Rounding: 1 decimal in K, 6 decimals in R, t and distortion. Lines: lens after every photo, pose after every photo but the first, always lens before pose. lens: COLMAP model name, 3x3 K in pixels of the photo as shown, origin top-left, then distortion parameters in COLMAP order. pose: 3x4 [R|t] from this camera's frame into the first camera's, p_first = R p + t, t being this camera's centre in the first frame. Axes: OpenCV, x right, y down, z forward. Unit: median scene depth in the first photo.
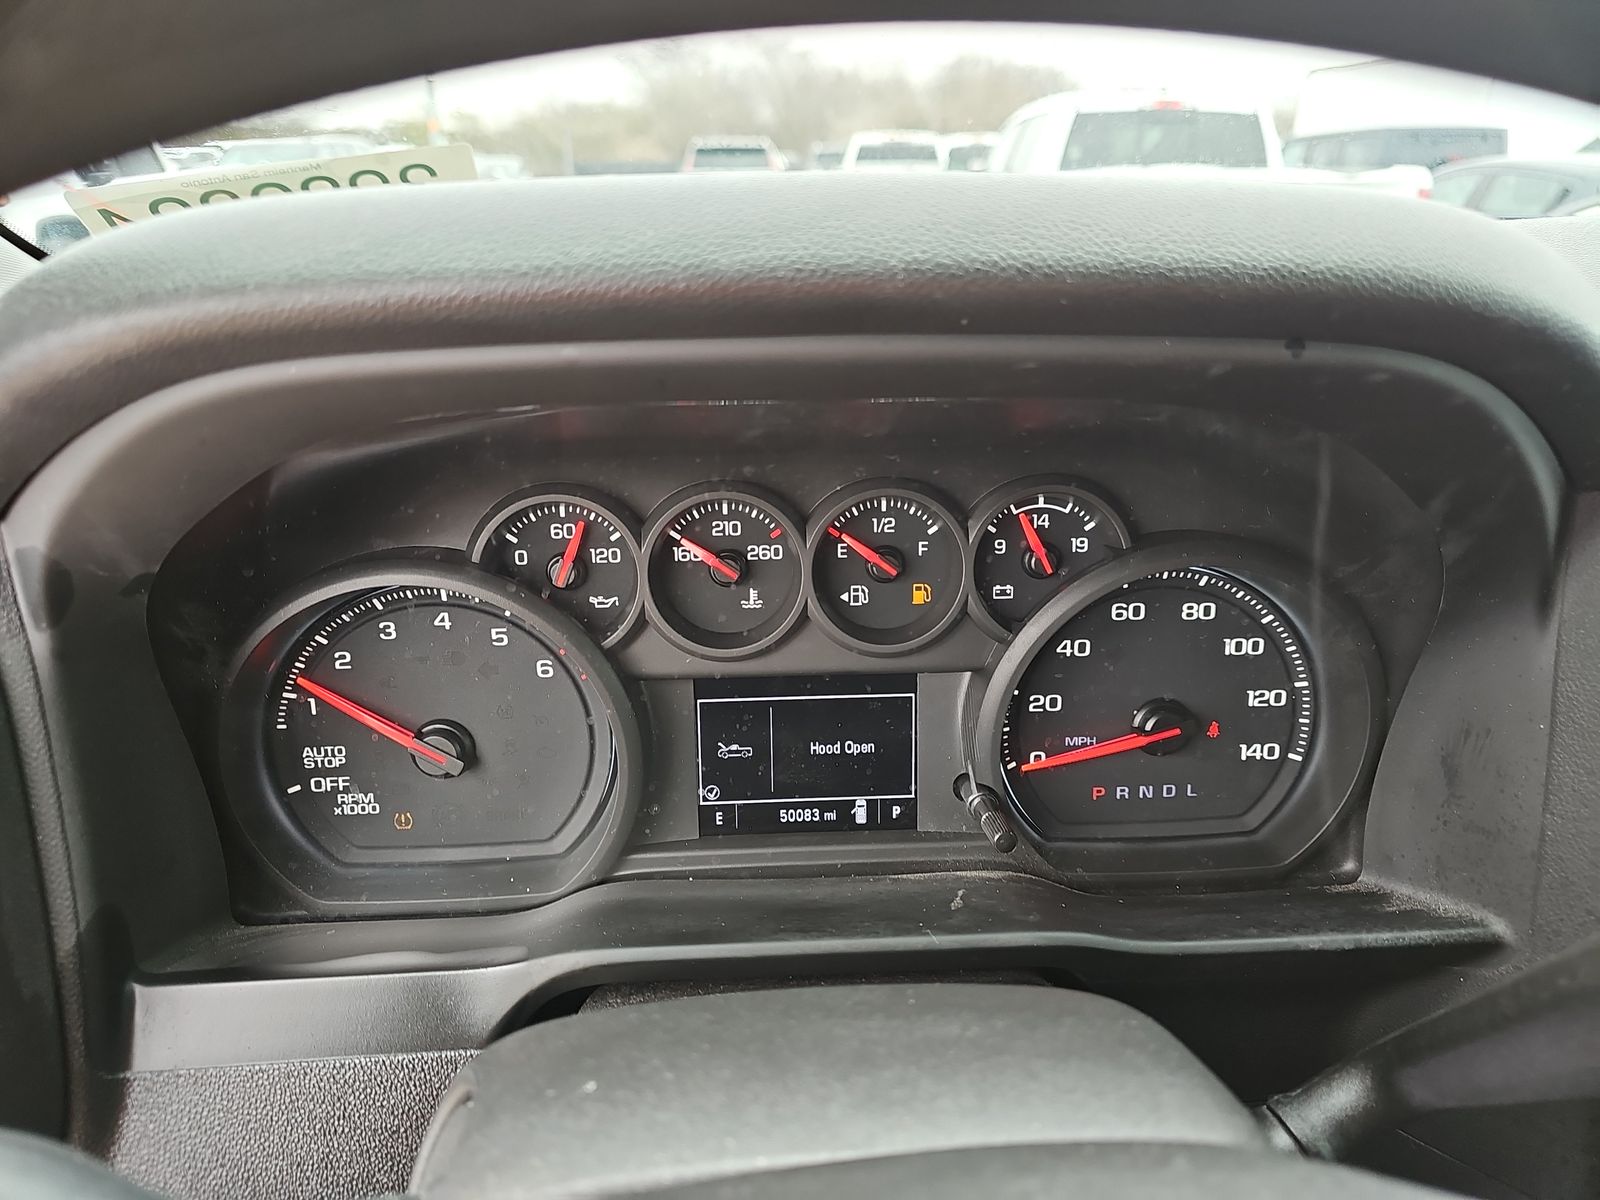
lens RADIAL K [[1049.3, 0, 799.4], [0, 1049.3, 593.3], [0, 0, 1]] dist [0.044742, -0.032647]
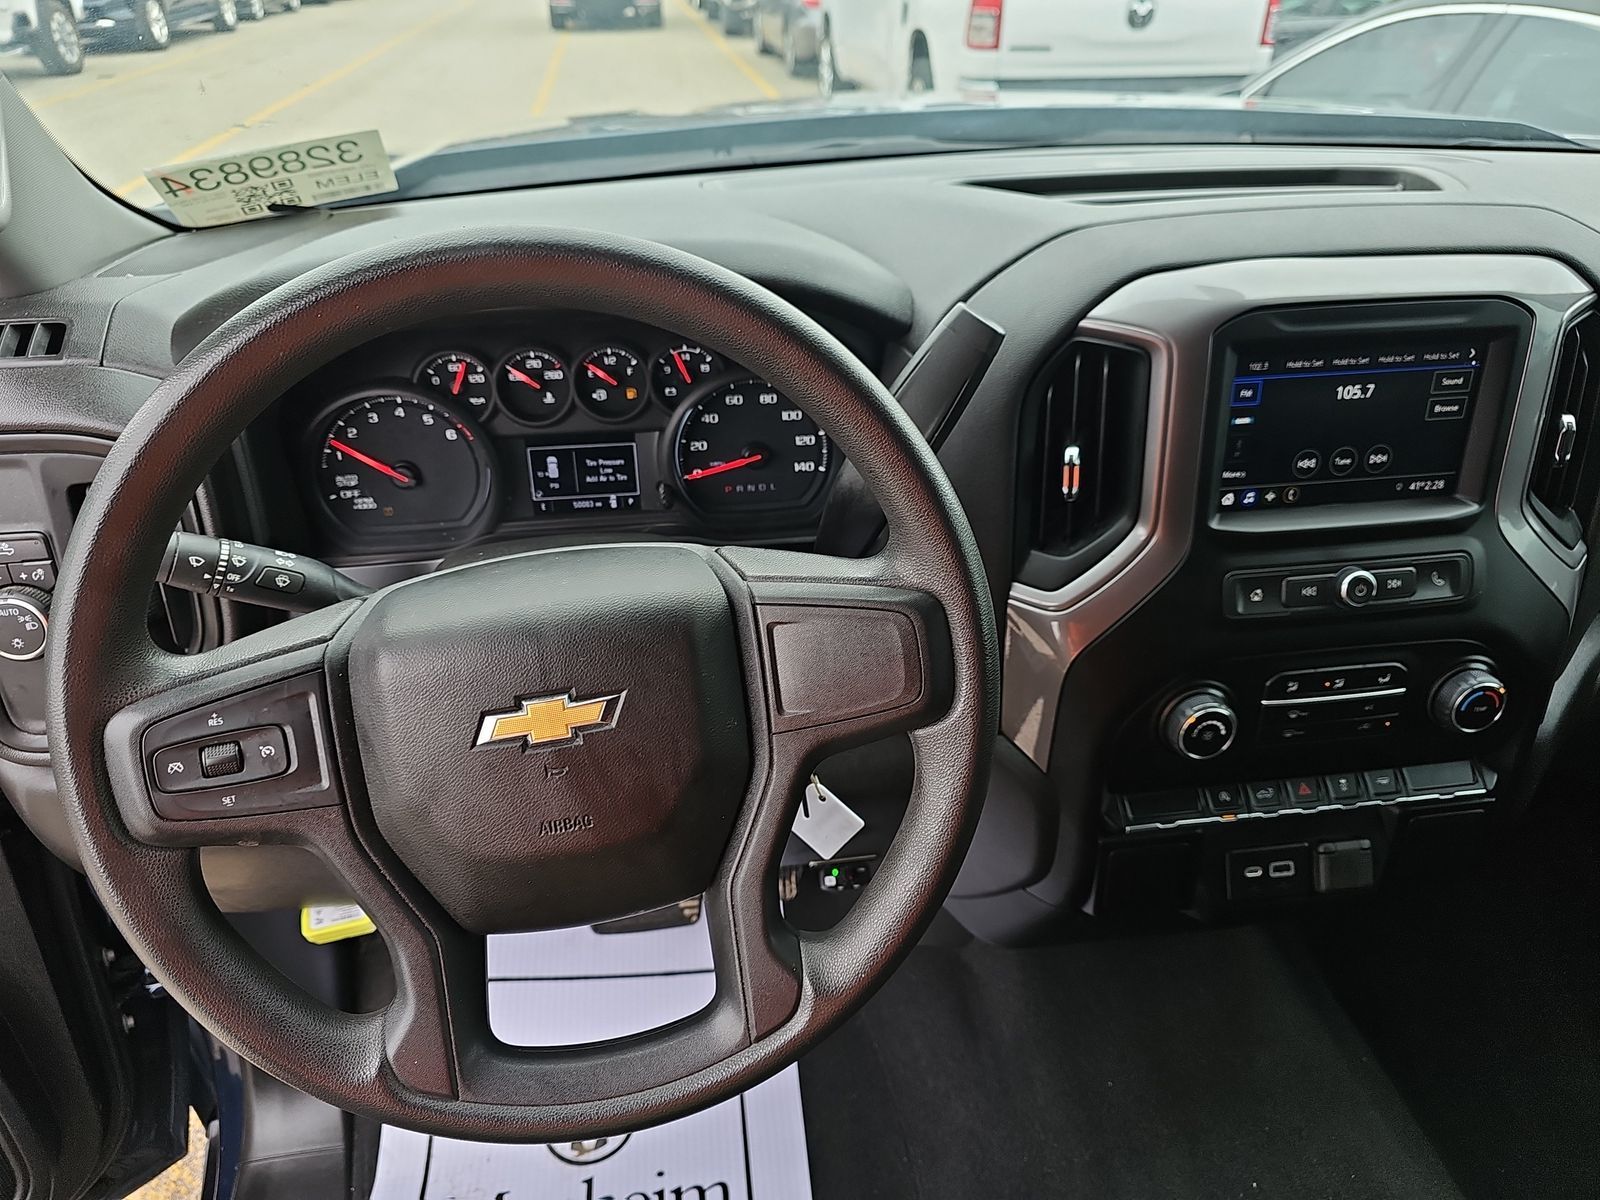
lens RADIAL K [[1049.3, 0, 767.4], [0, 1049.3, 594.6], [0, 0, 1]] dist [0.044742, -0.032647]
pose [[0.997353, -0.039350, 0.061136, 0.241795], [0.027422, 0.982366, 0.184945, 0.013942], [-0.067335, -0.182779, 0.980845, -1.146649]]
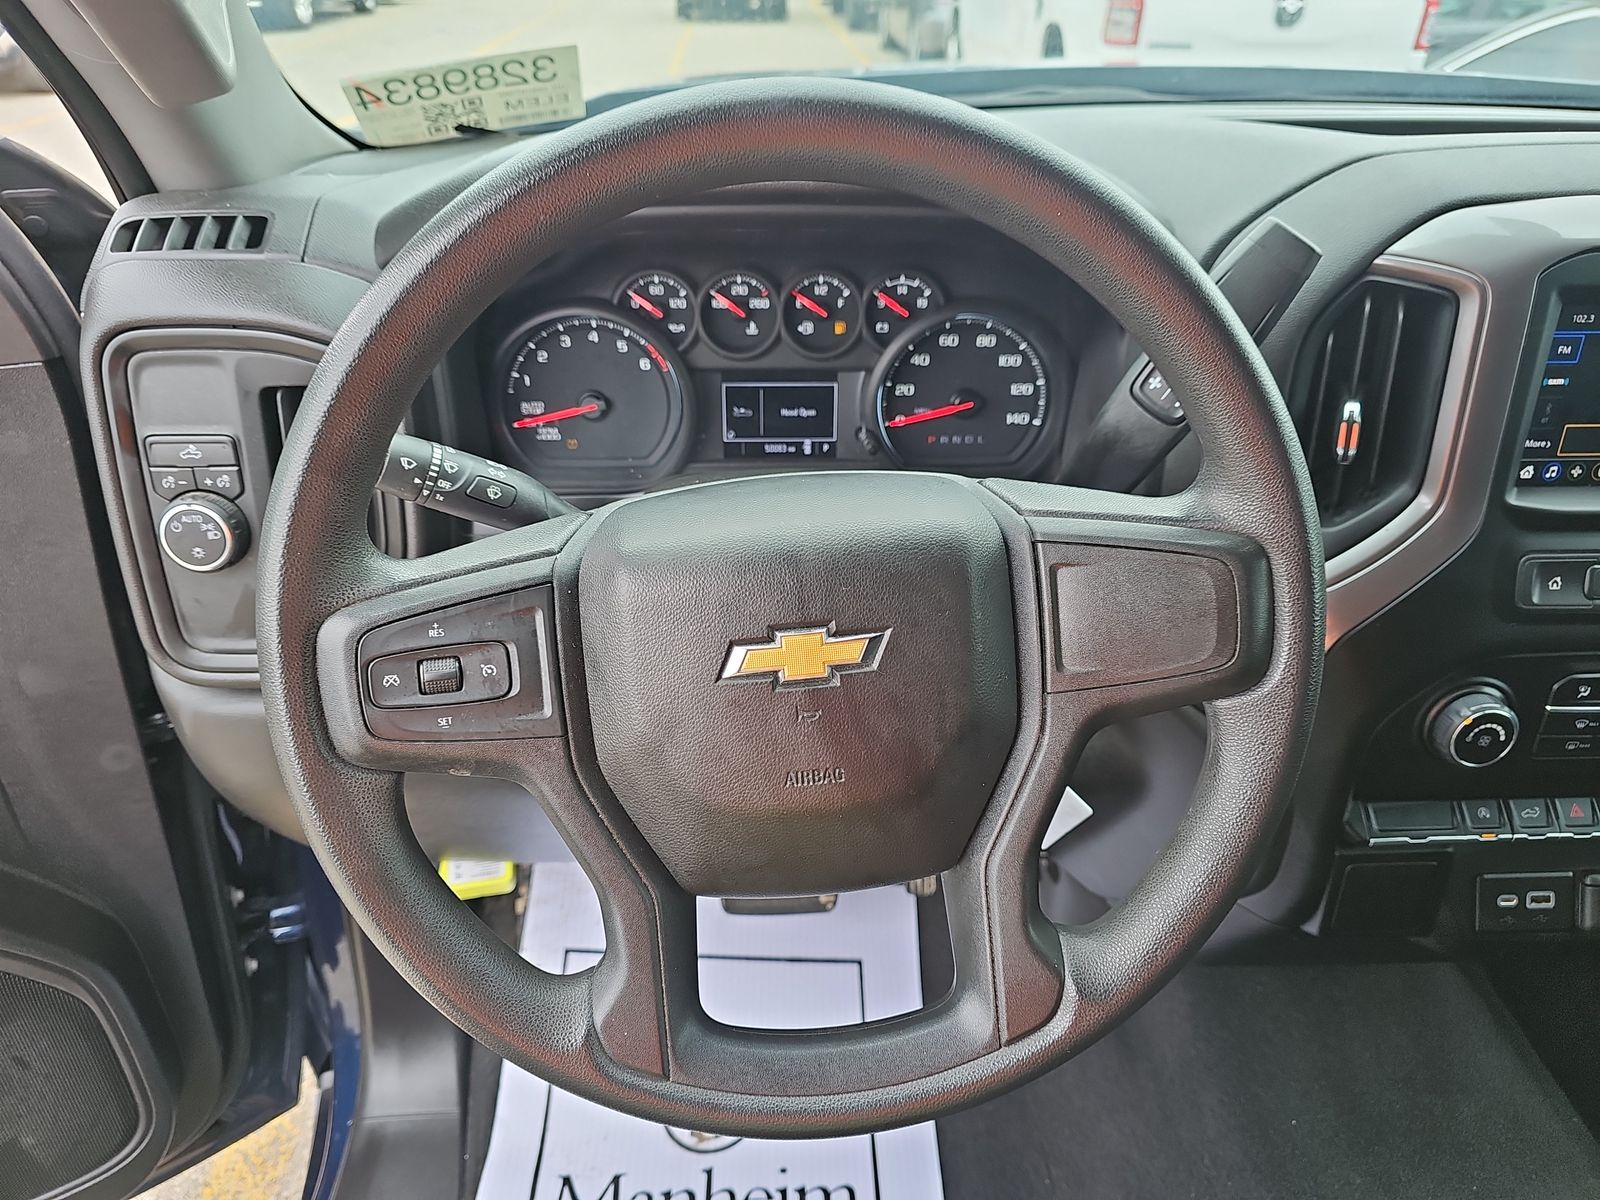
lens RADIAL K [[1049.3, 0, 789.1], [0, 1049.3, 587.4], [0, 0, 1]] dist [0.044742, -0.032647]
pose [[0.999793, 0.020321, -0.001370, 0.034738], [-0.019730, 0.983016, 0.182455, 0.117789], [0.005054, -0.182390, 0.983213, -0.985825]]
